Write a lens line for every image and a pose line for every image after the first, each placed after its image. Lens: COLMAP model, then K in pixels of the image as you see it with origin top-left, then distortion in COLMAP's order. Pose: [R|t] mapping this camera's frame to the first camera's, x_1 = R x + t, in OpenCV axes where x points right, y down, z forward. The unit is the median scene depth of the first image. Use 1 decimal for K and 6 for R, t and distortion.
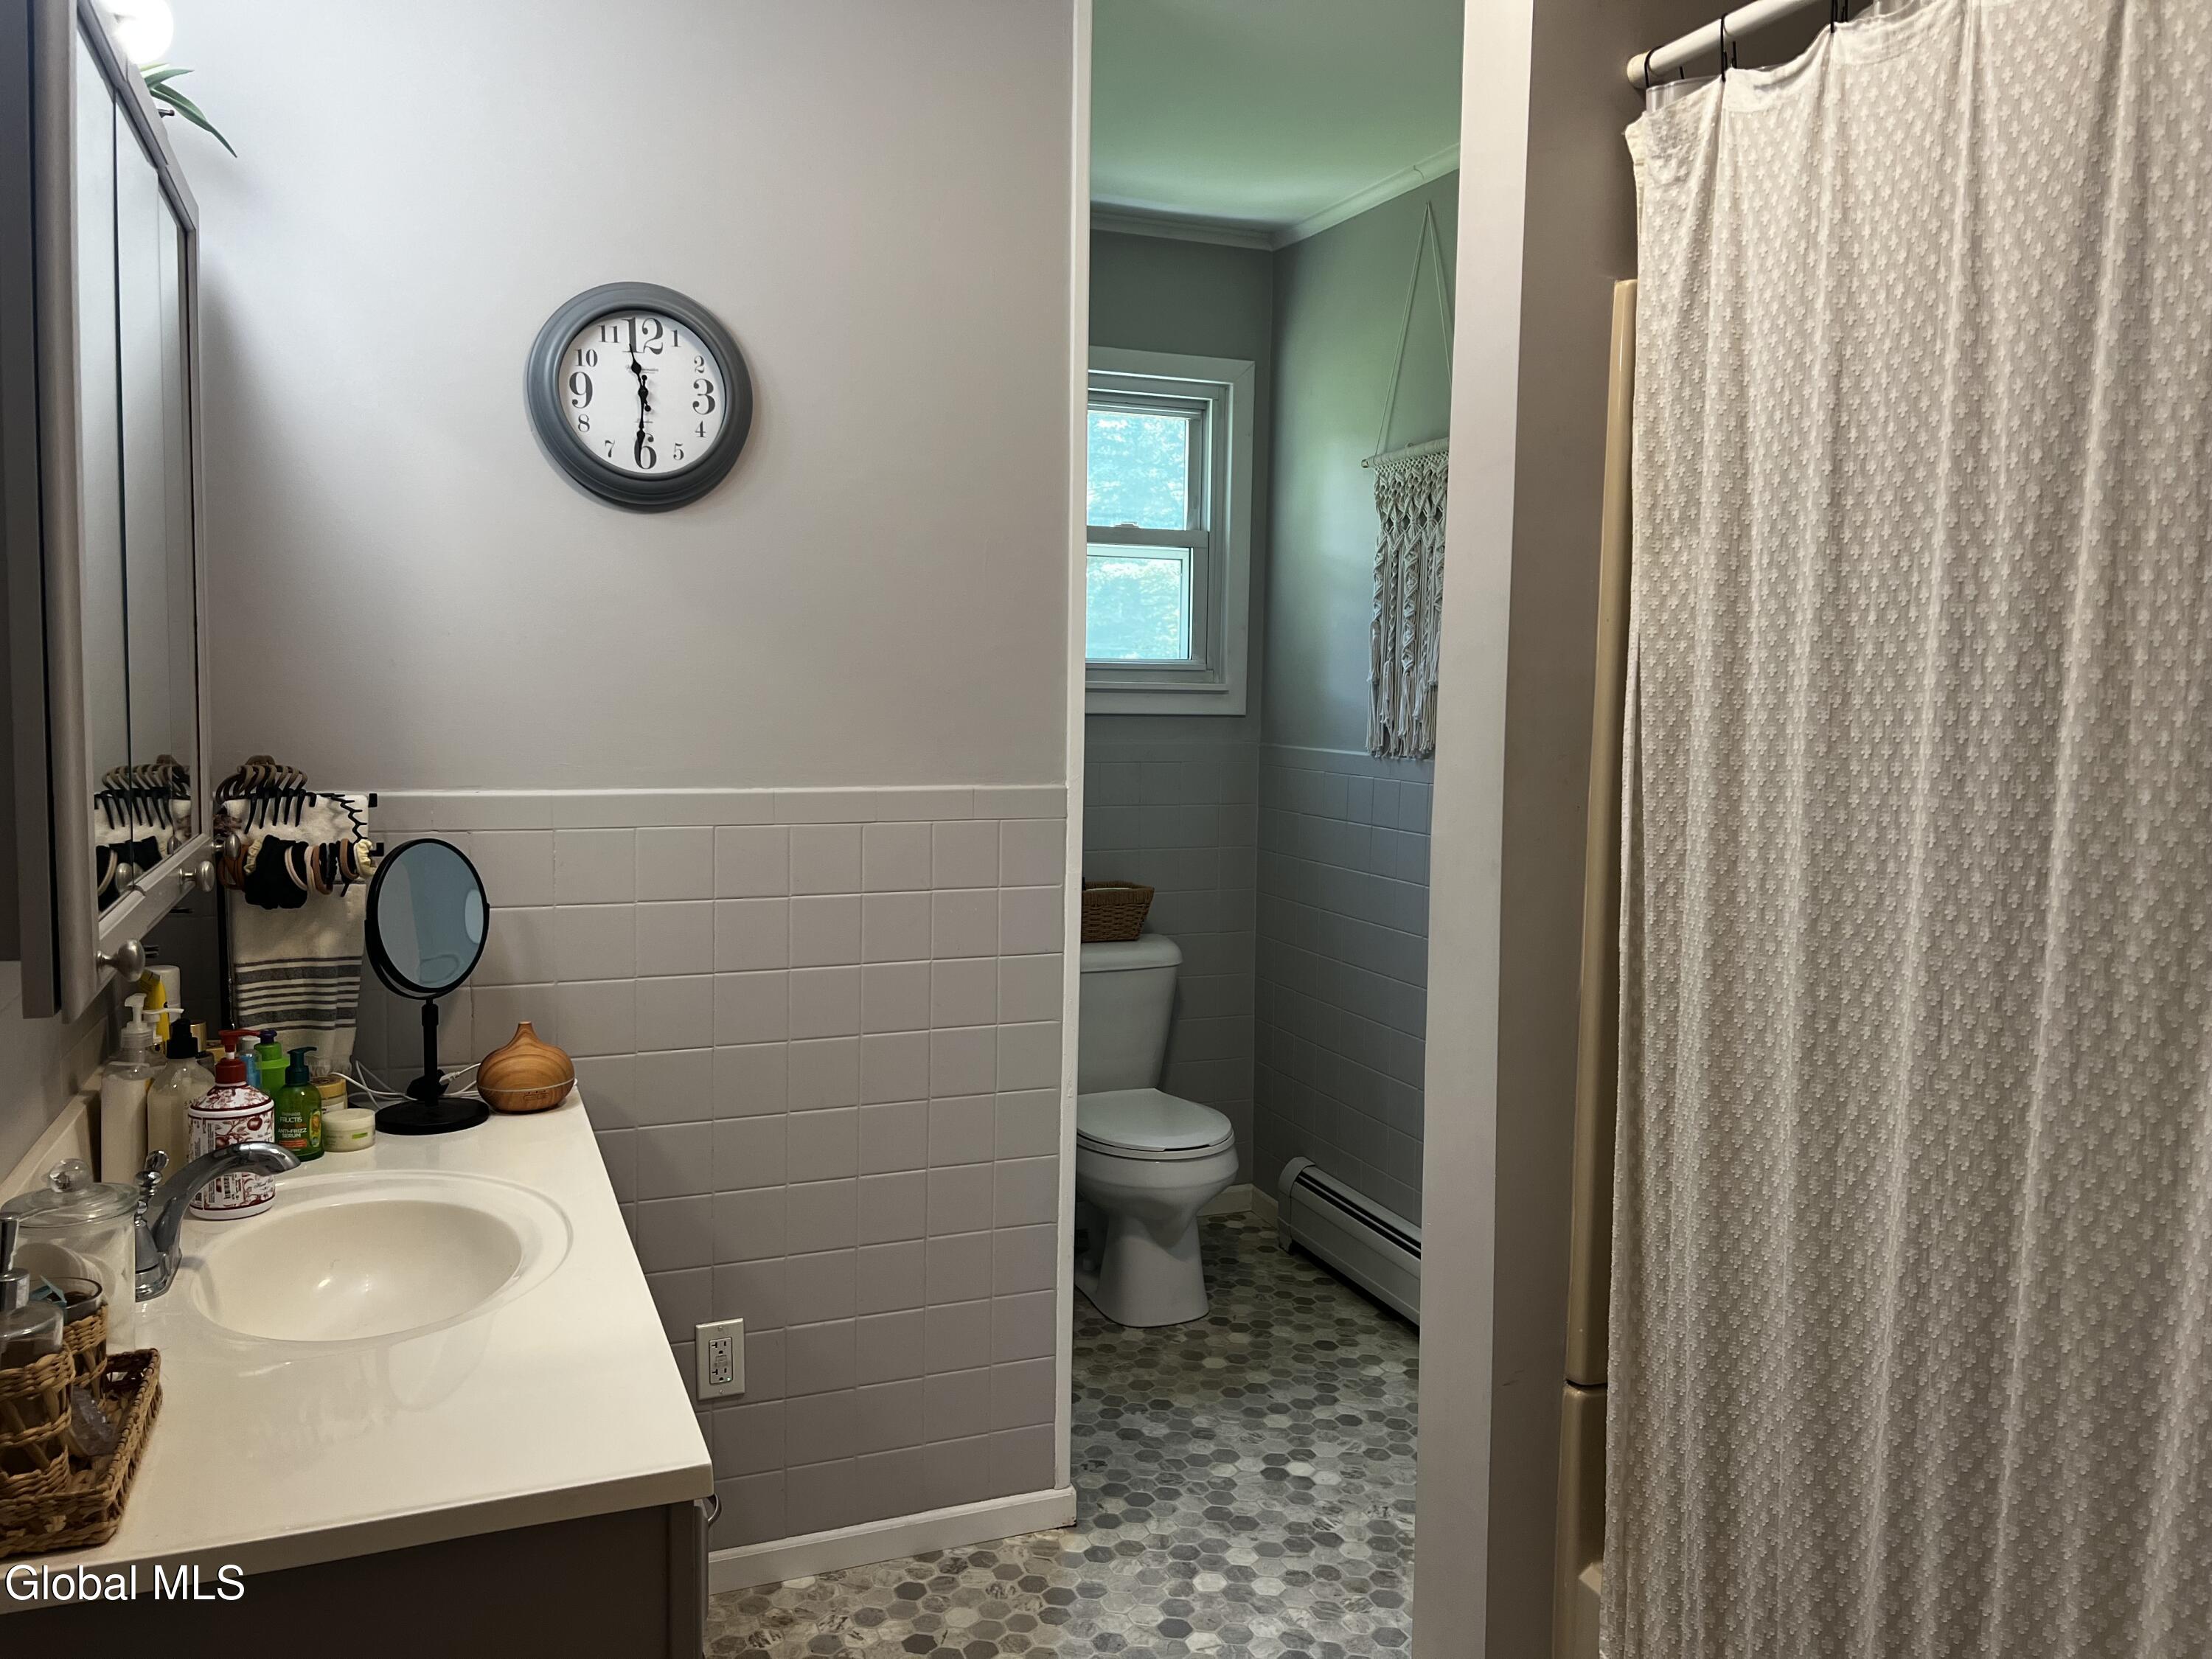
lens RADIAL K [[1656.5, 0, 1129.8], [0, 1656.5, 807.6], [0, 0, 1]] dist [0.058194, -0.072247]
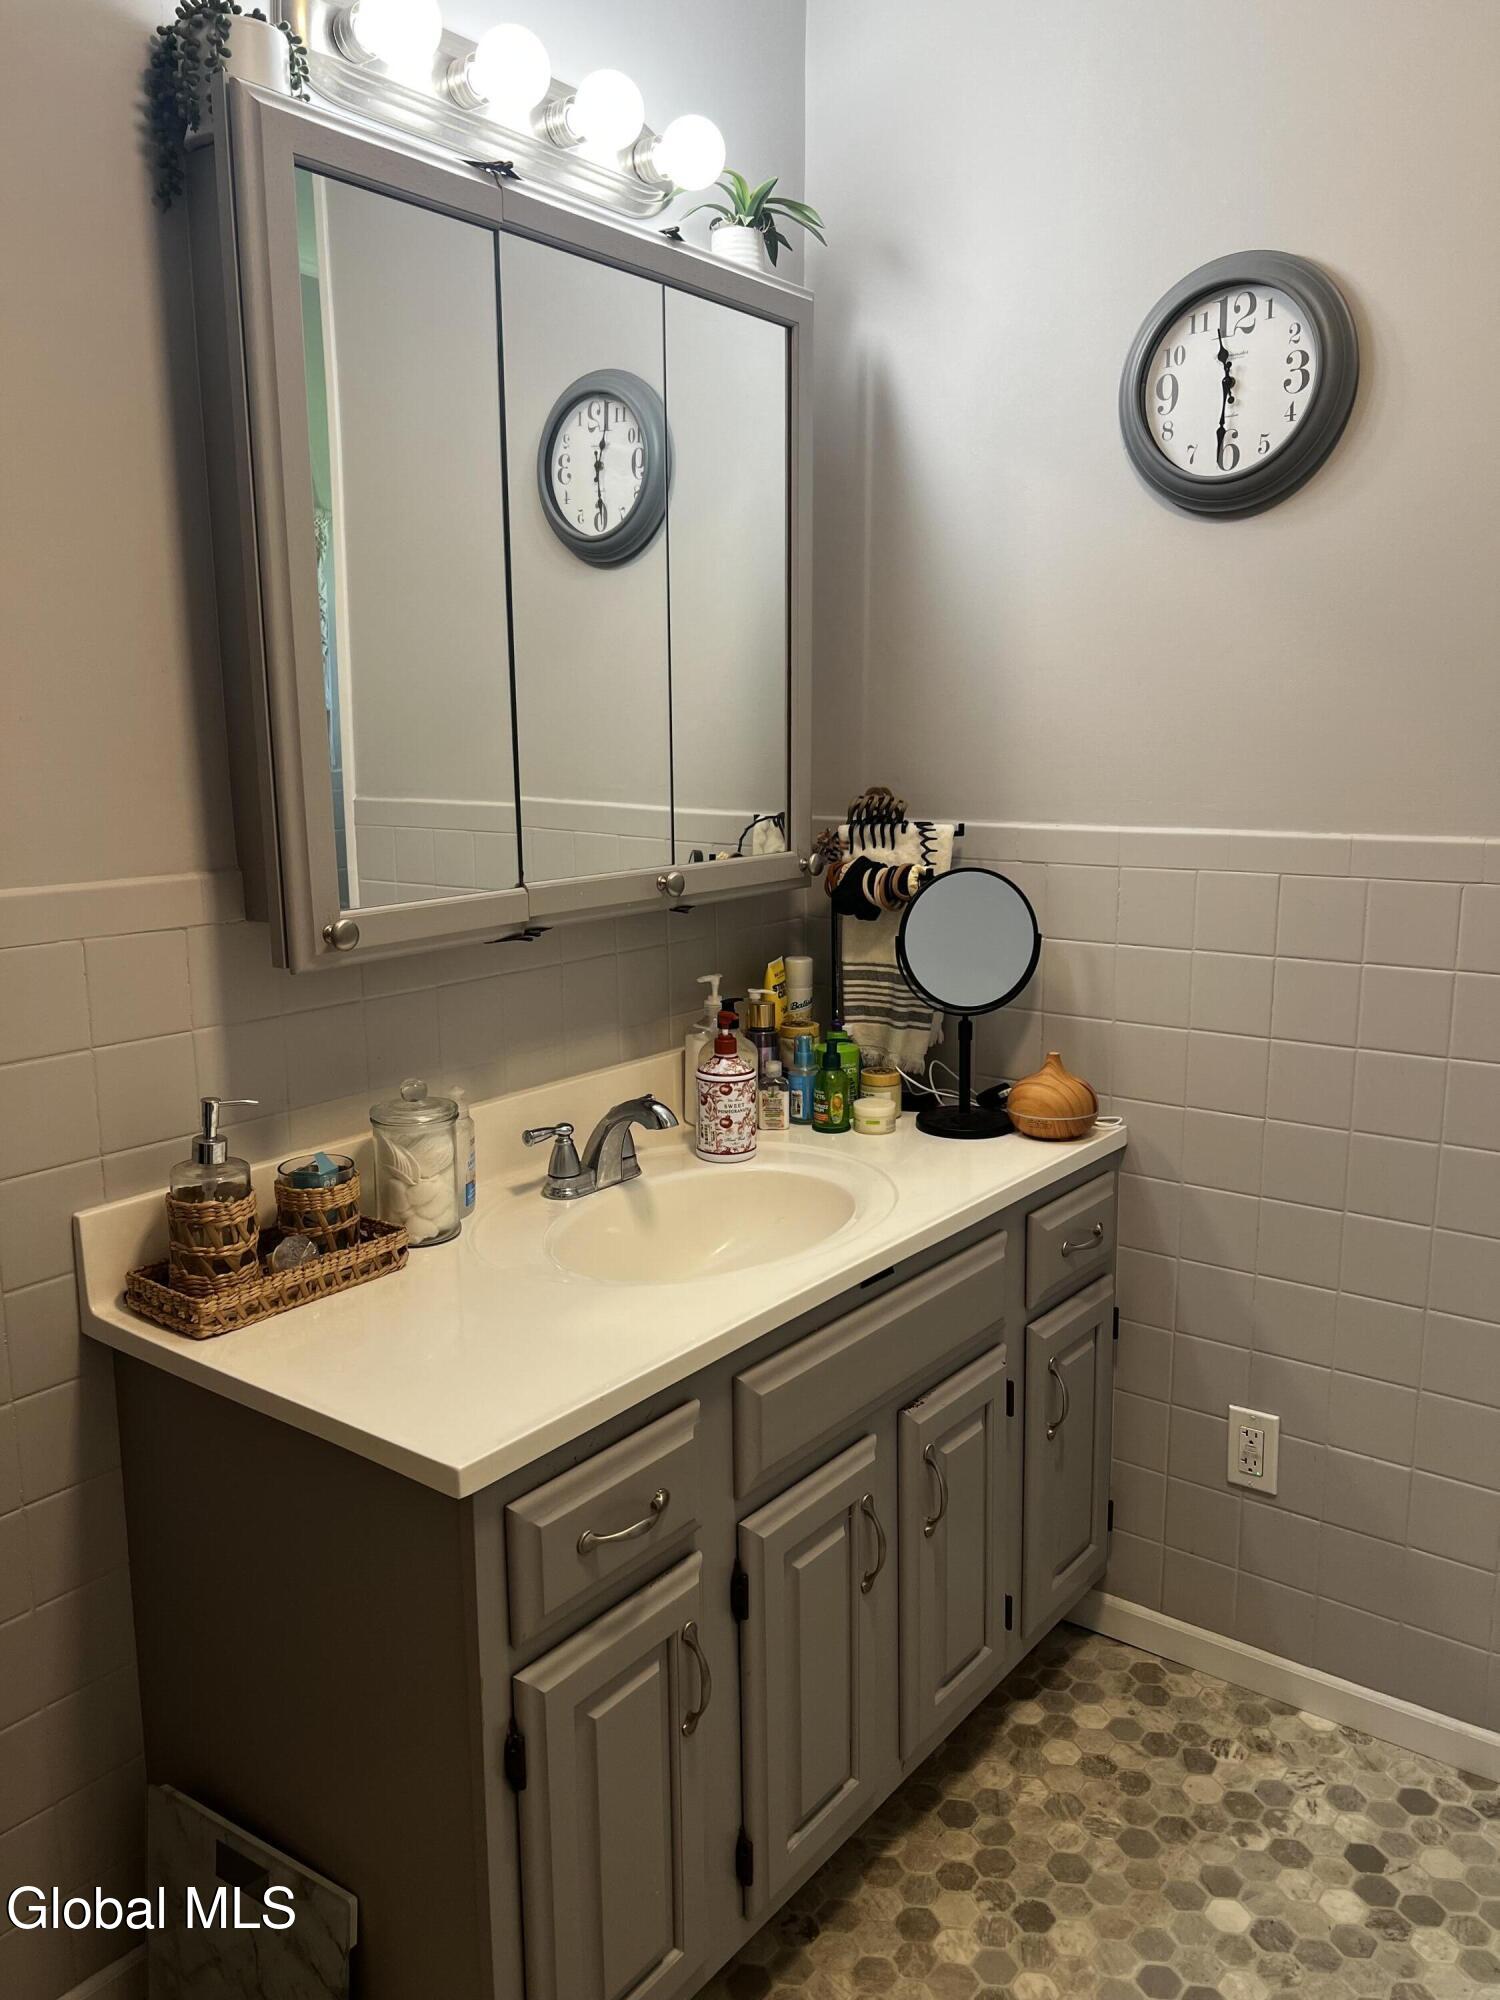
lens RADIAL K [[1497.8, 0, 758.2], [0, 1497.8, 1001.9], [0, 0, 1]] dist [0.058194, -0.072247]
pose [[0.503748, 0.136903, -0.852933, 0.328461], [-0.047871, 0.990269, 0.130673, -0.014506], [0.862523, -0.024995, 0.505400, 0.377148]]
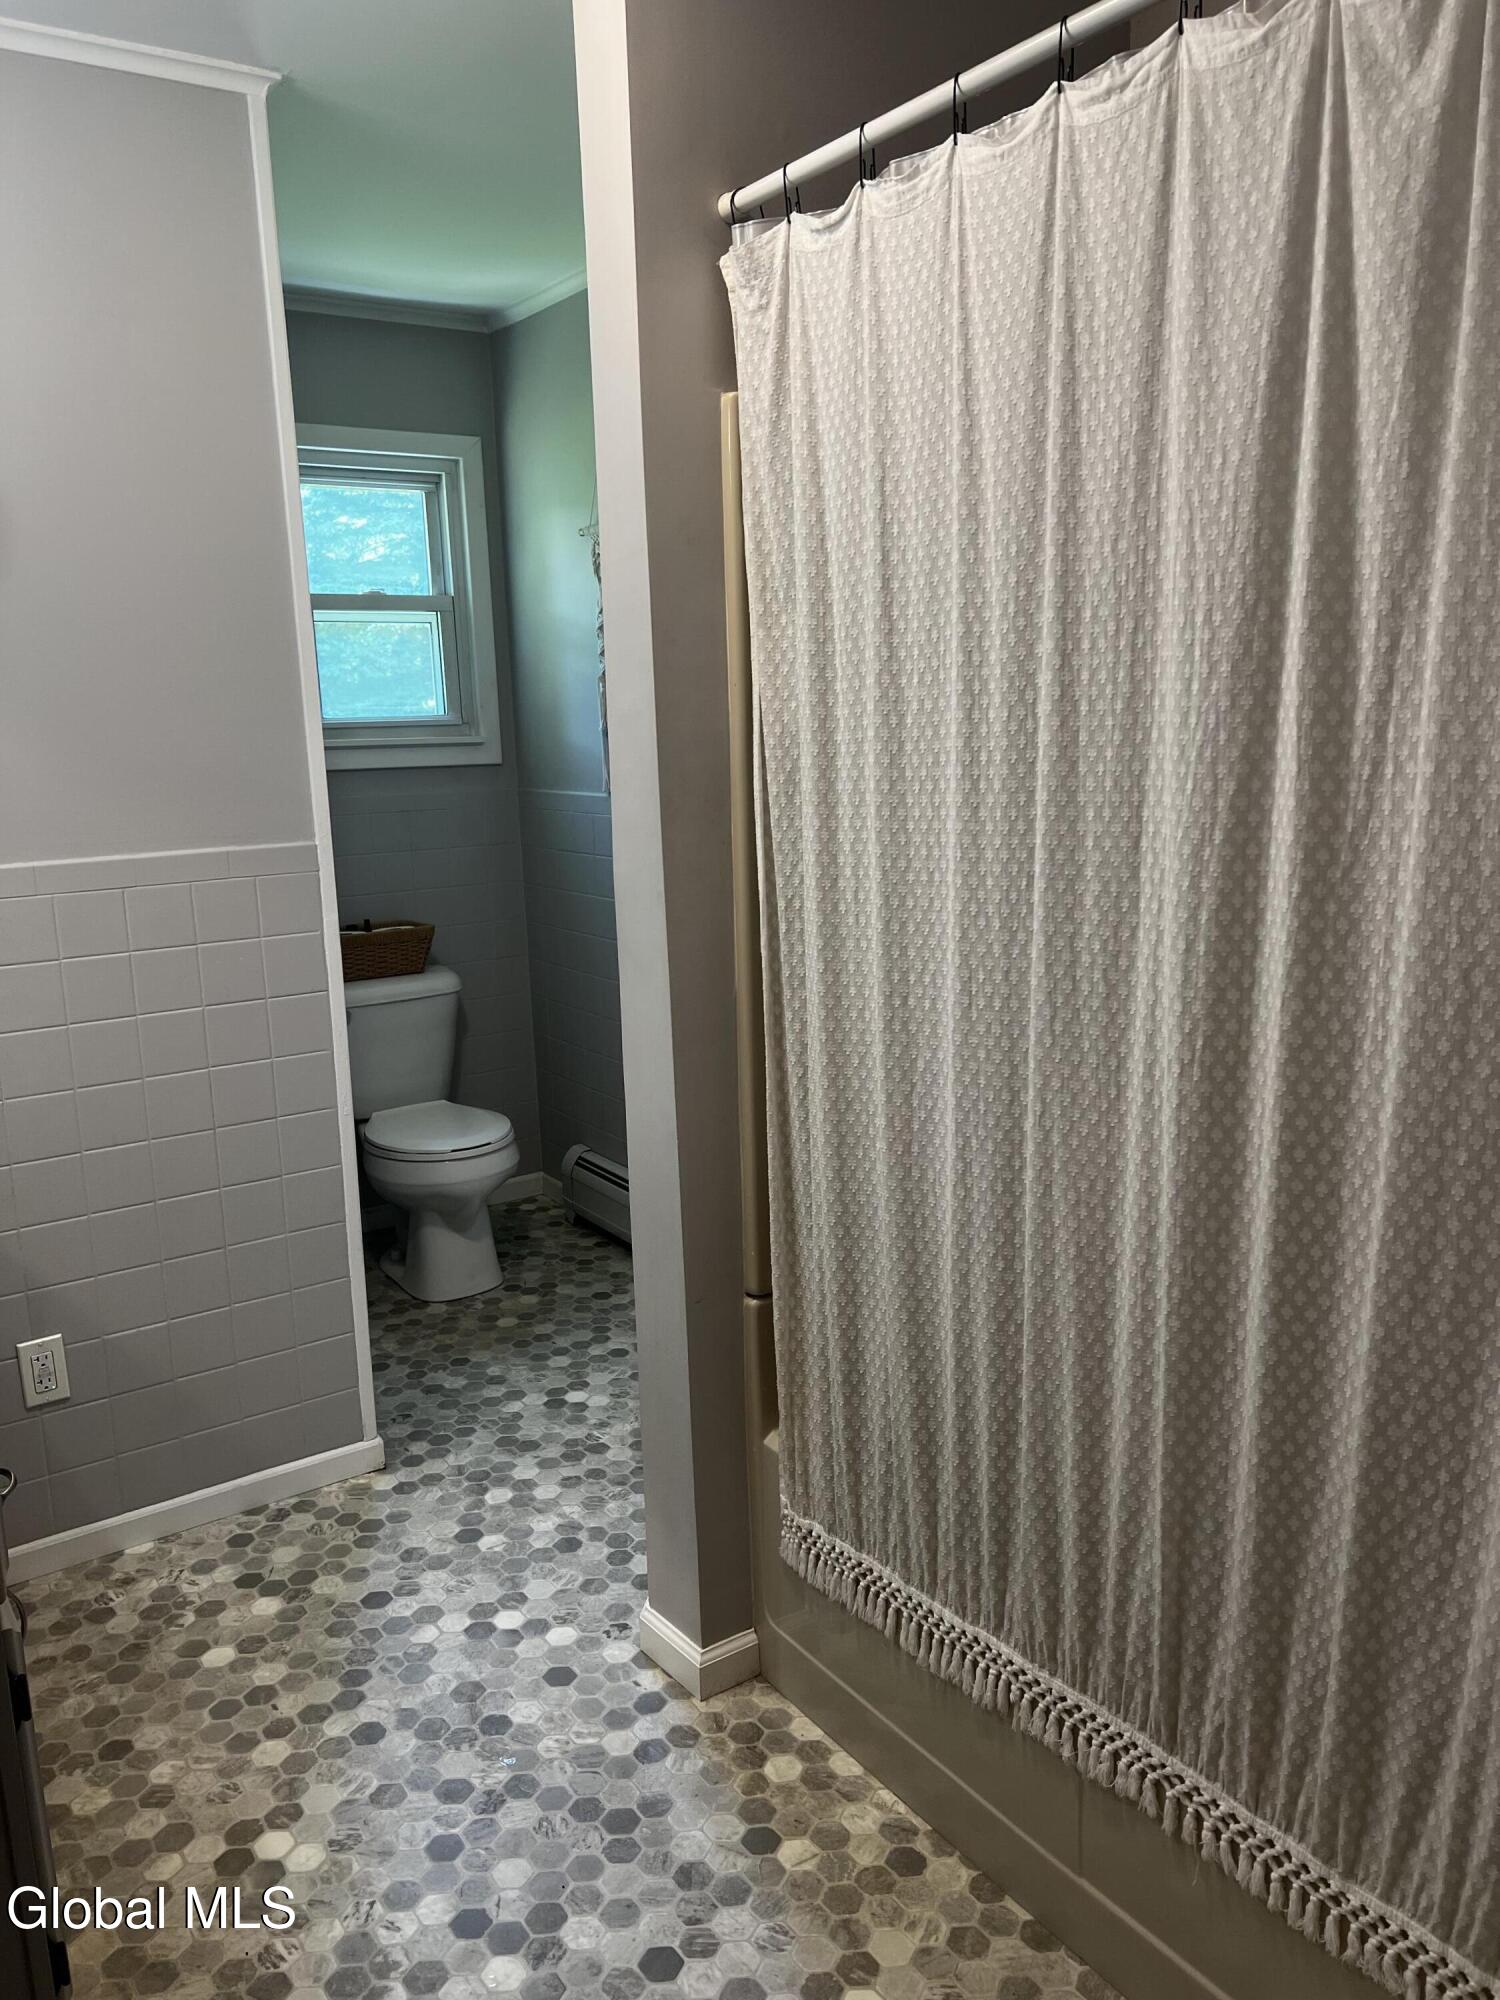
lens RADIAL K [[1497.8, 0, 746.9], [0, 1497.8, 995.7], [0, 0, 1]] dist [0.058194, -0.072247]
pose [[0.979147, -0.082475, 0.185656, 0.056450], [0.062139, 0.991671, 0.112814, -0.008079], [-0.193414, -0.098925, 0.976117, -0.071265]]
